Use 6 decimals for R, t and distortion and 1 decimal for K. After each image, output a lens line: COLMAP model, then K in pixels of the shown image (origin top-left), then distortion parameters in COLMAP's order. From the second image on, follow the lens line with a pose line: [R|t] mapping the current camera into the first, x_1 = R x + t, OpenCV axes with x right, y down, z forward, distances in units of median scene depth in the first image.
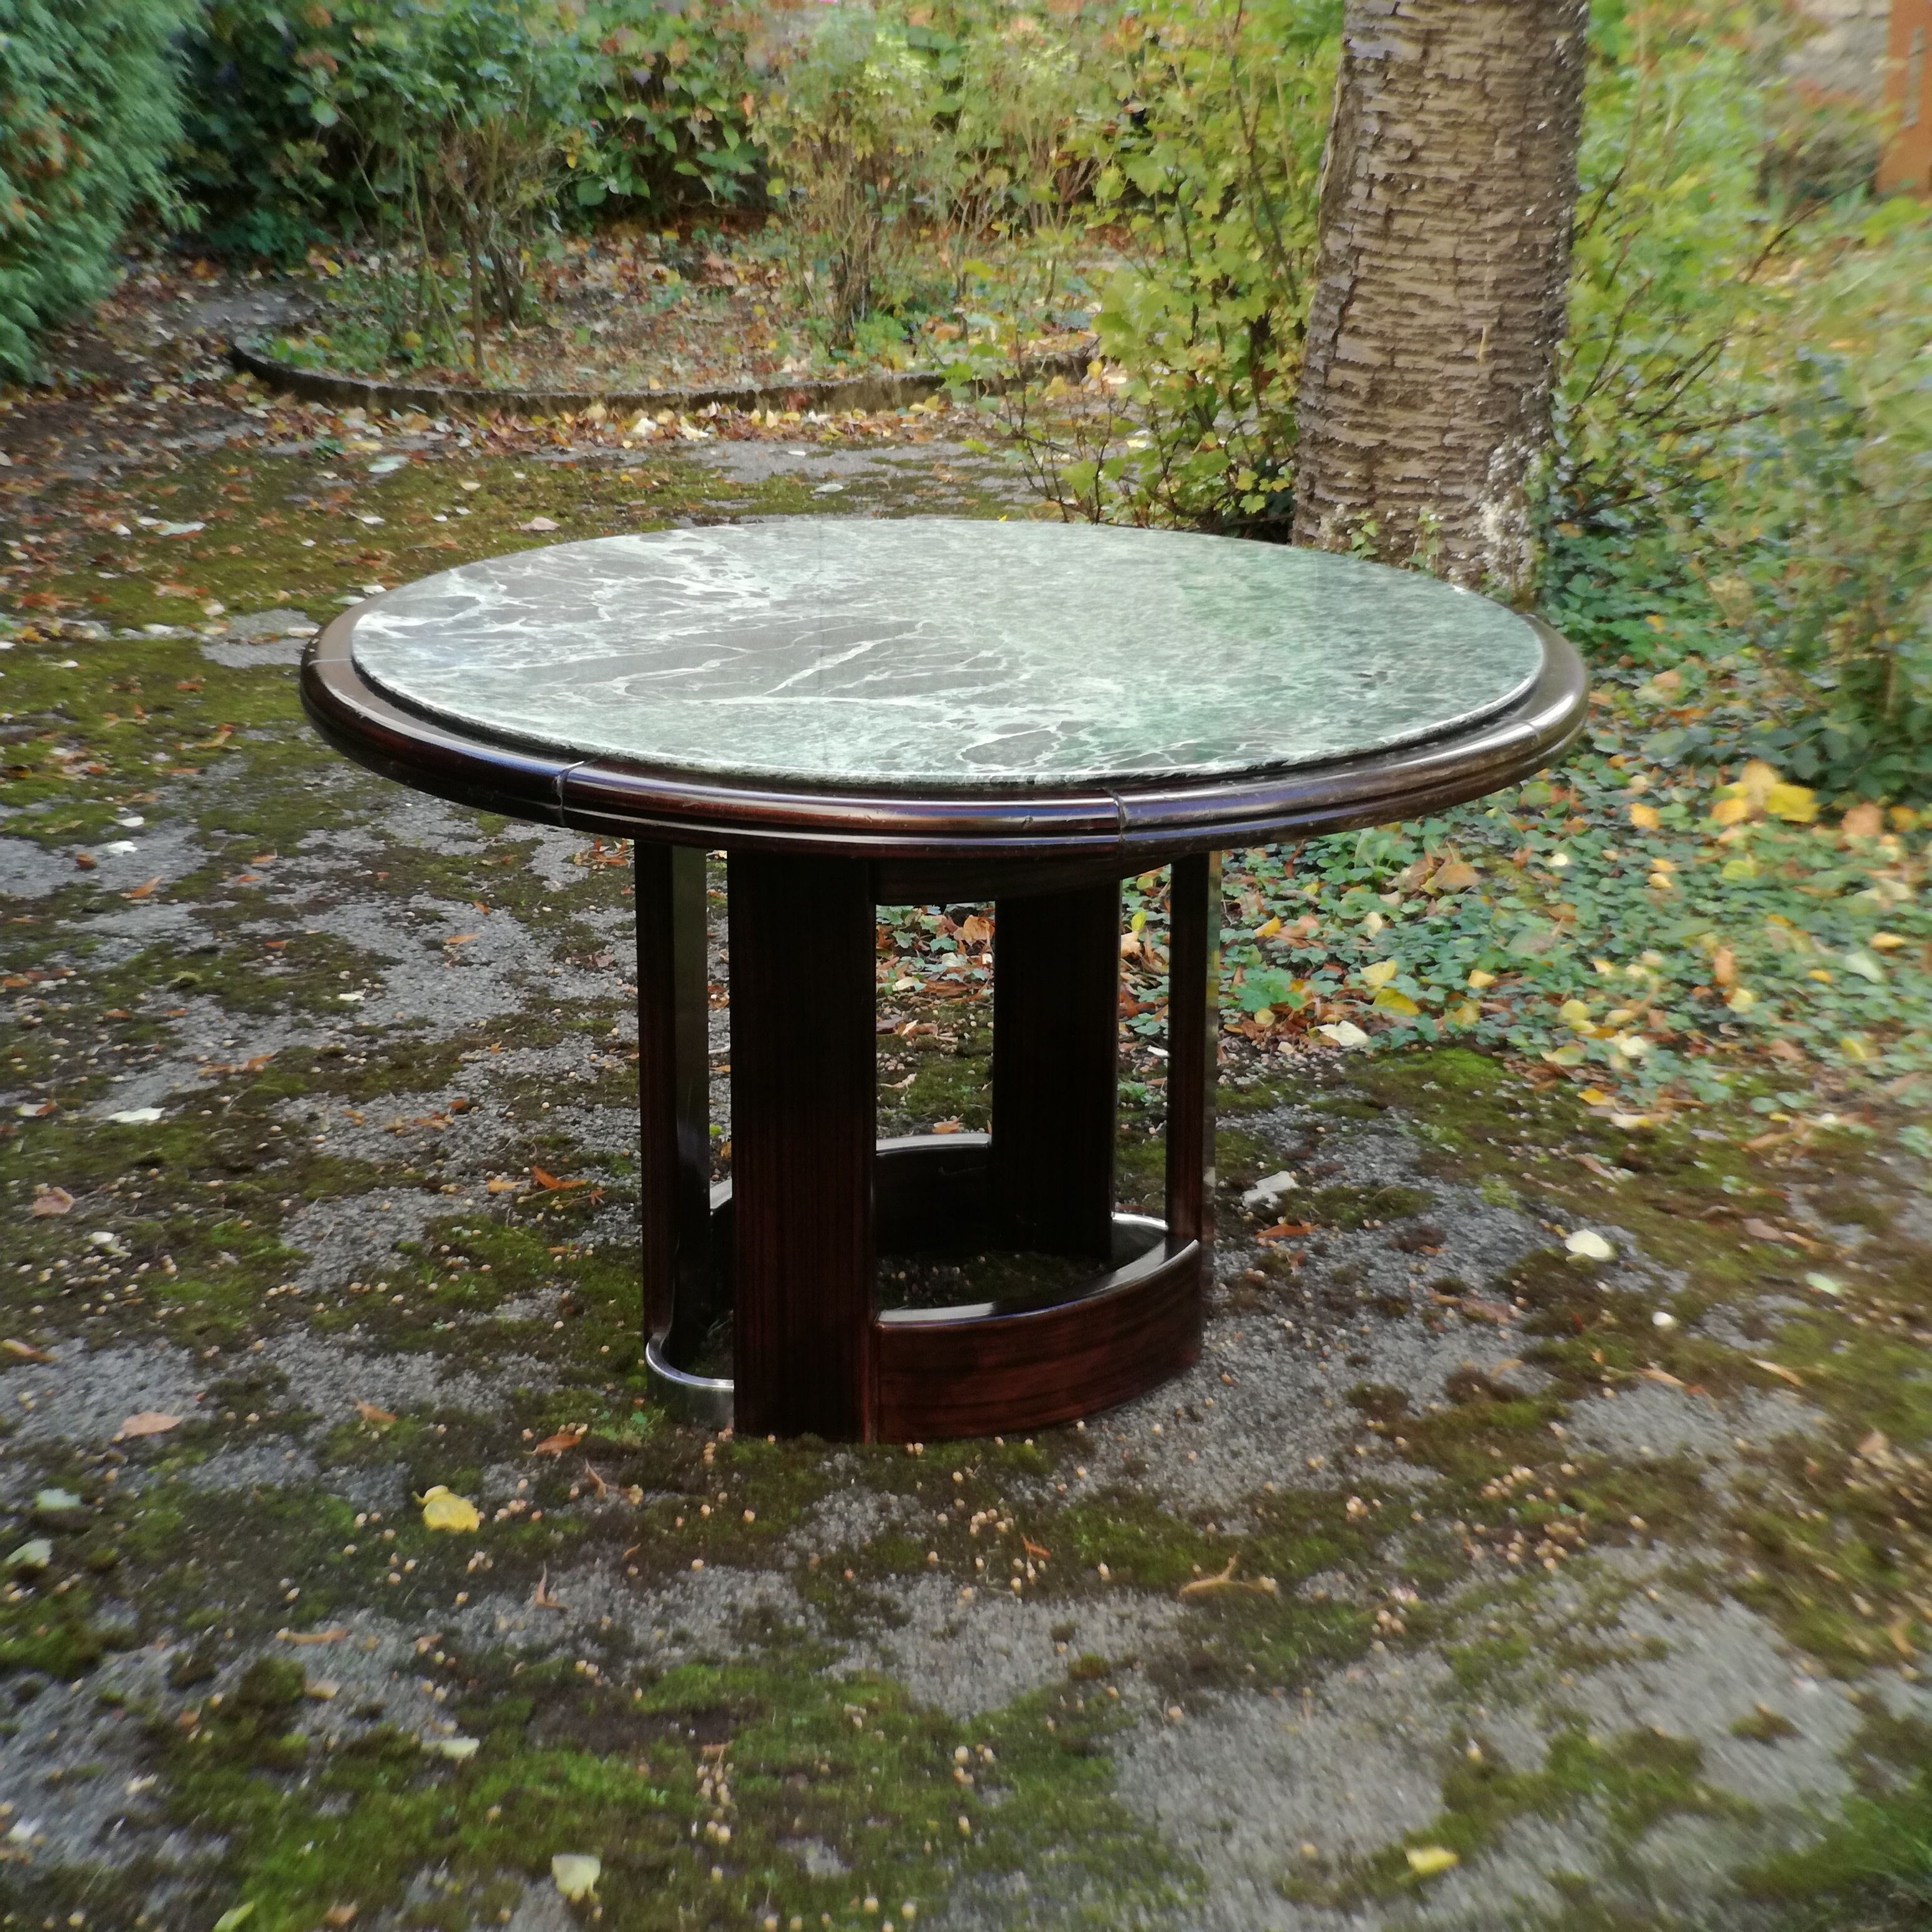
lens RADIAL K [[3555.5, 0, 1026.8], [0, 3555.5, 916.7], [0, 0, 1]] dist [0.434113, -2.795115]
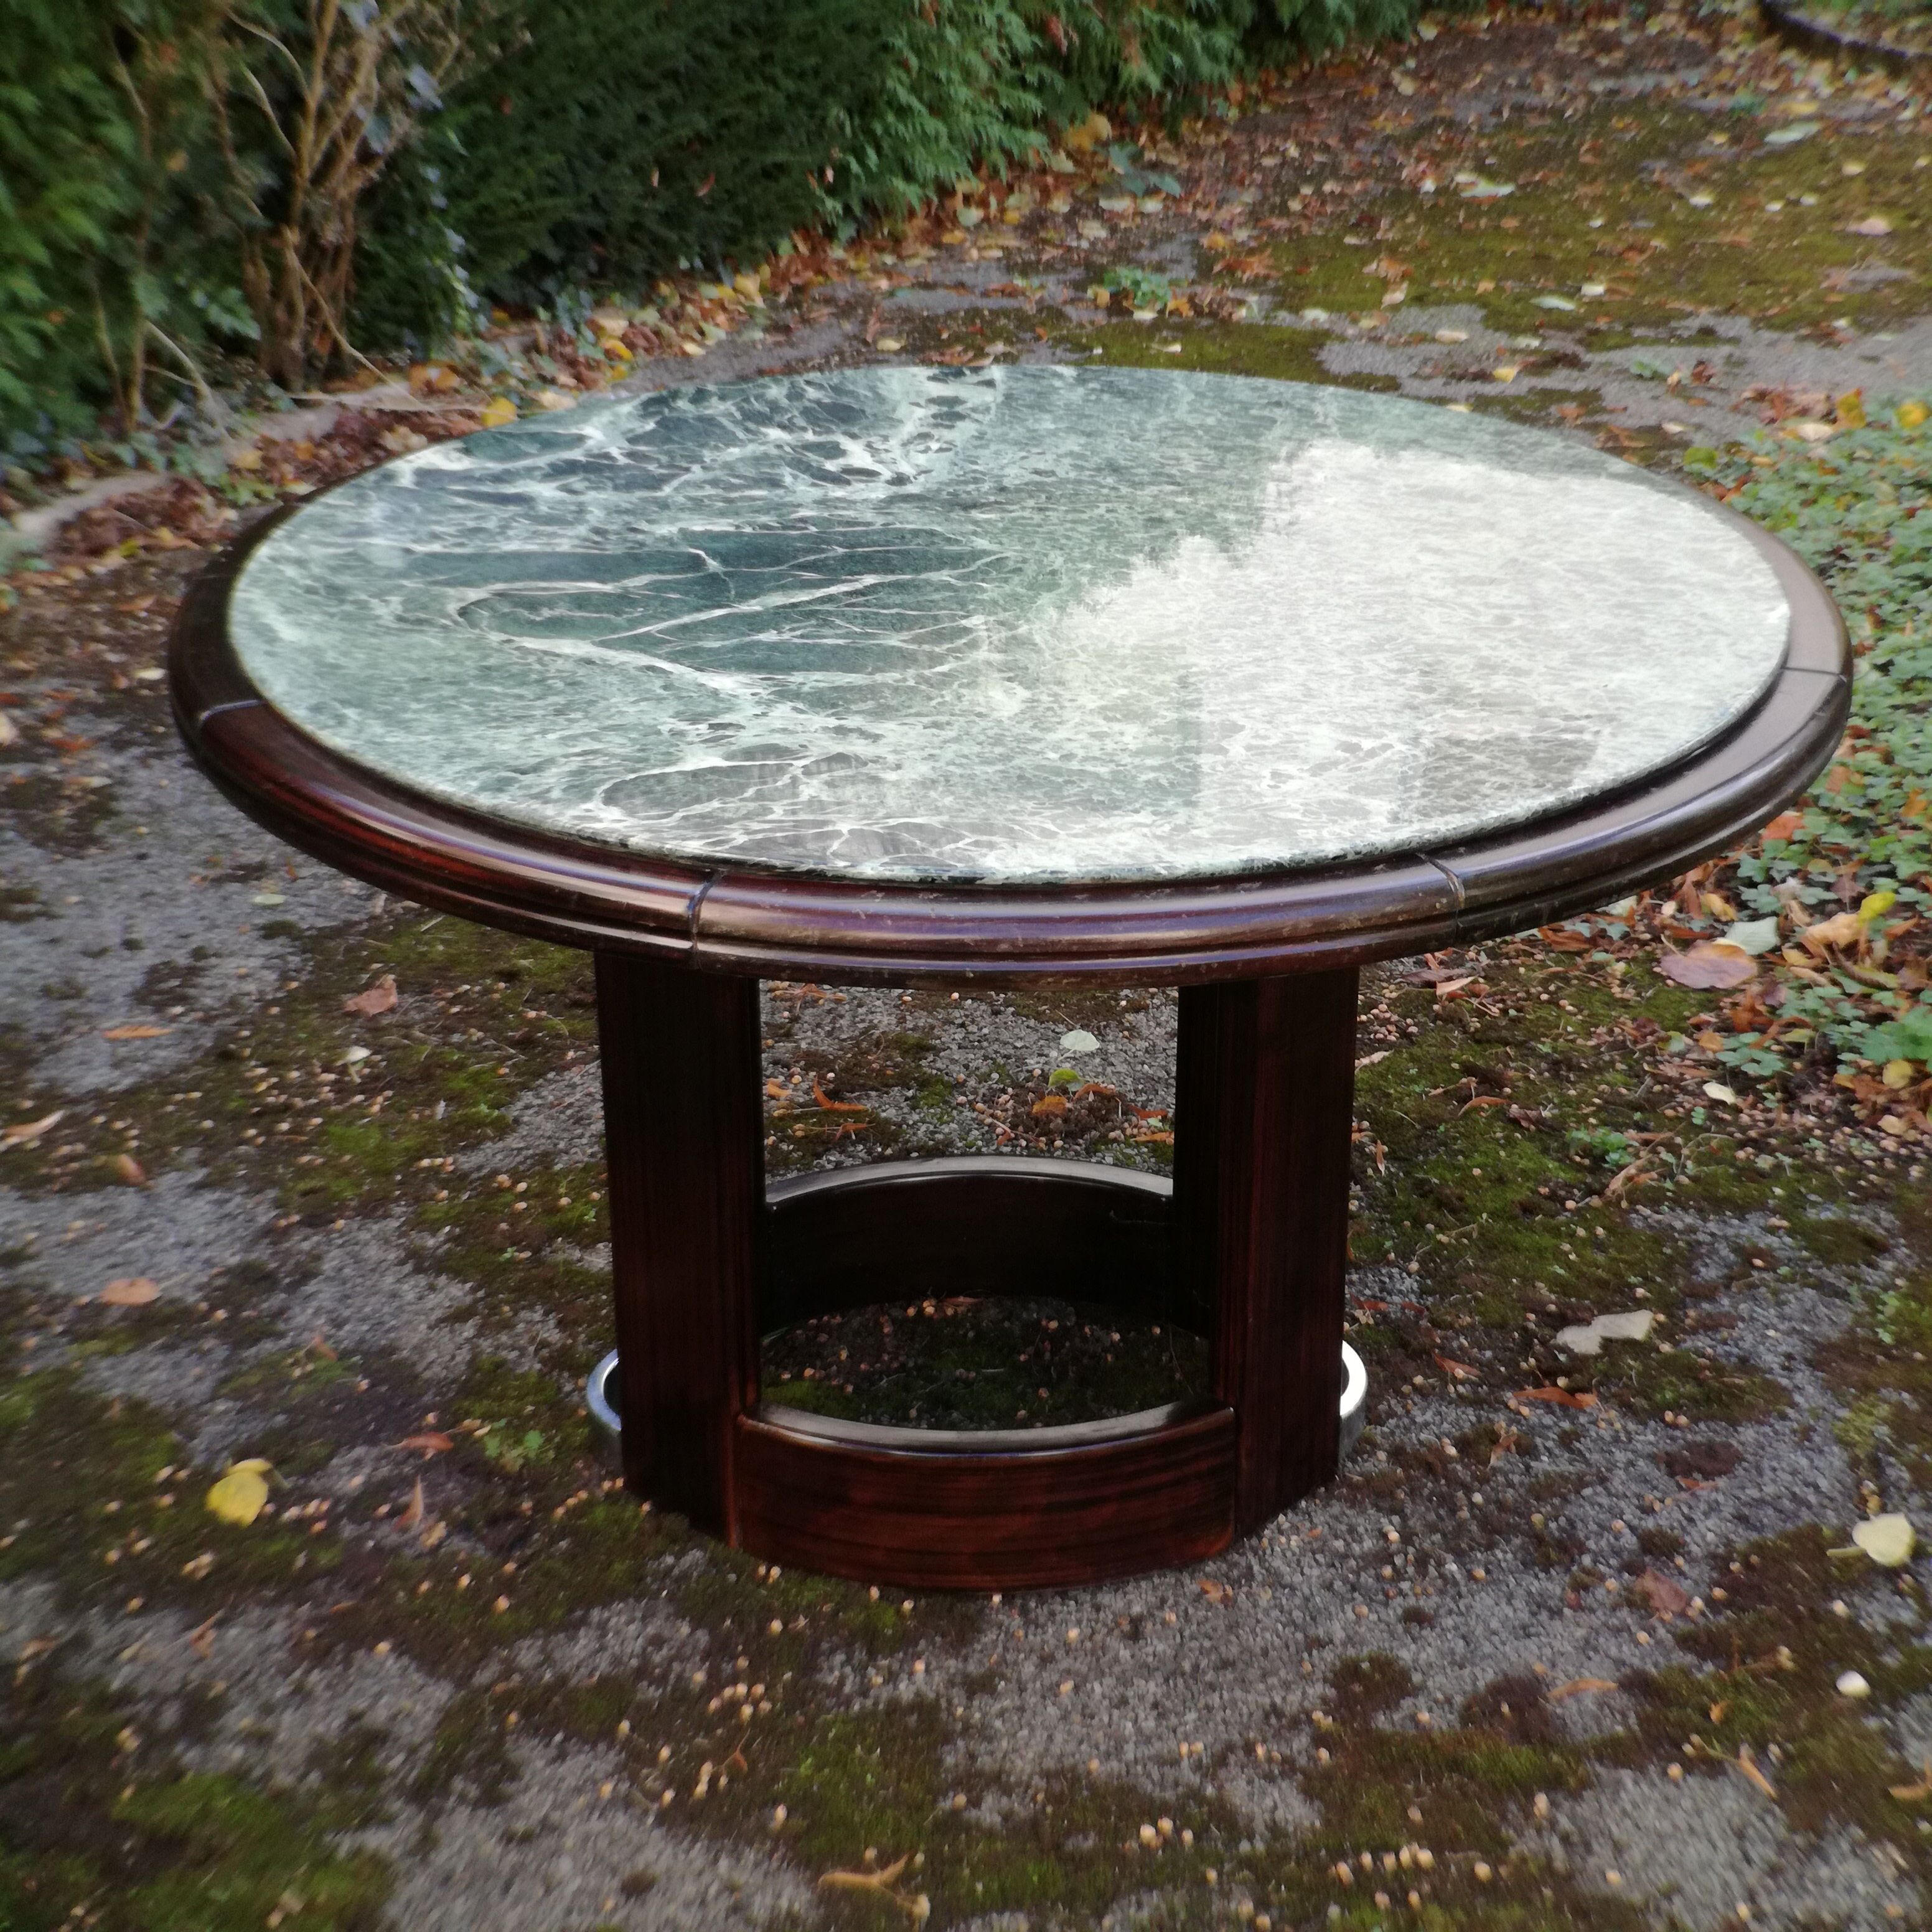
lens RADIAL K [[3638.0, 0, 933.9], [0, 3638.0, 1063.5], [0, 0, 1]] dist [0.671712, -5.435256]
pose [[0.844582, 0.227759, -0.484569, 0.326279], [-0.151973, 0.969768, 0.190932, -0.109815], [0.513406, -0.087617, 0.853661, 0.278027]]
